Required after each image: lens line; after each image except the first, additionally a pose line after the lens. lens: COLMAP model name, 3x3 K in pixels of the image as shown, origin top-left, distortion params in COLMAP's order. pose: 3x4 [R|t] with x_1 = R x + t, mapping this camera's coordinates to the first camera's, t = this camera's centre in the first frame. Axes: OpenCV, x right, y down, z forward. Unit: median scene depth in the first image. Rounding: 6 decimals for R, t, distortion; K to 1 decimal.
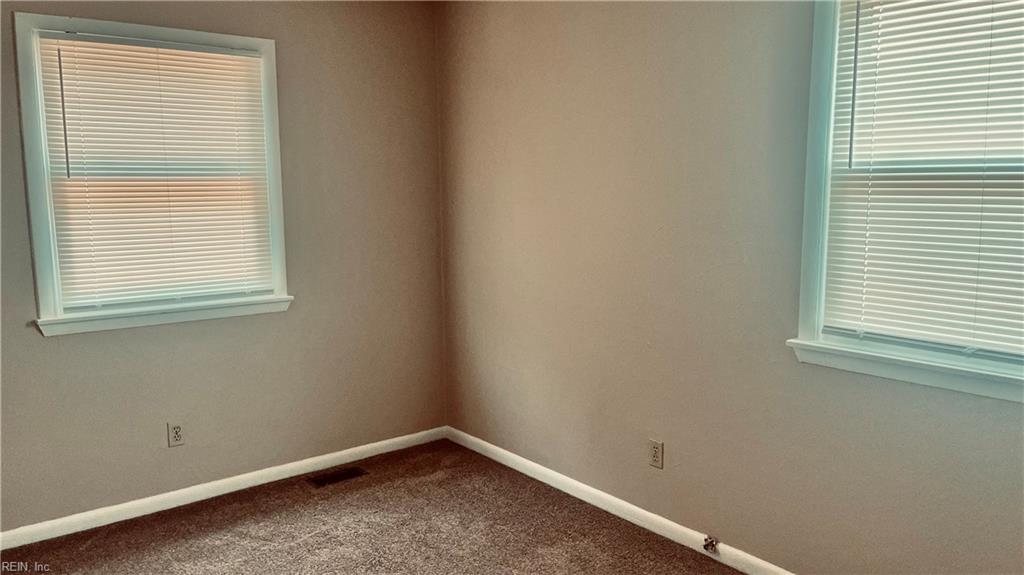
lens RADIAL K [[776.2, 0, 510.5], [0, 776.2, 287.0], [0, 0, 1]] dist [0.047275, -0.070903]
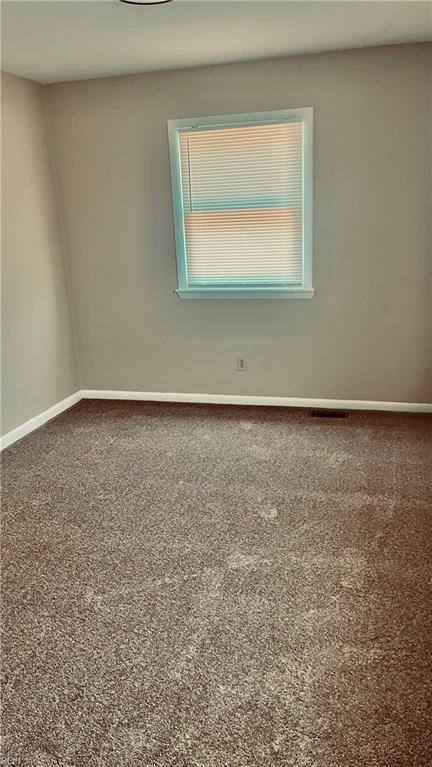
lens RADIAL K [[581.4, 0, 216.3], [0, 581.4, 383.7], [0, 0, 1]] dist [0.047275, -0.070903]
pose [[0.589436, 0.210542, -0.779896, 0.551915], [-0.067164, 0.974869, 0.212415, -0.038488], [0.805018, -0.072824, 0.588763, 0.193483]]
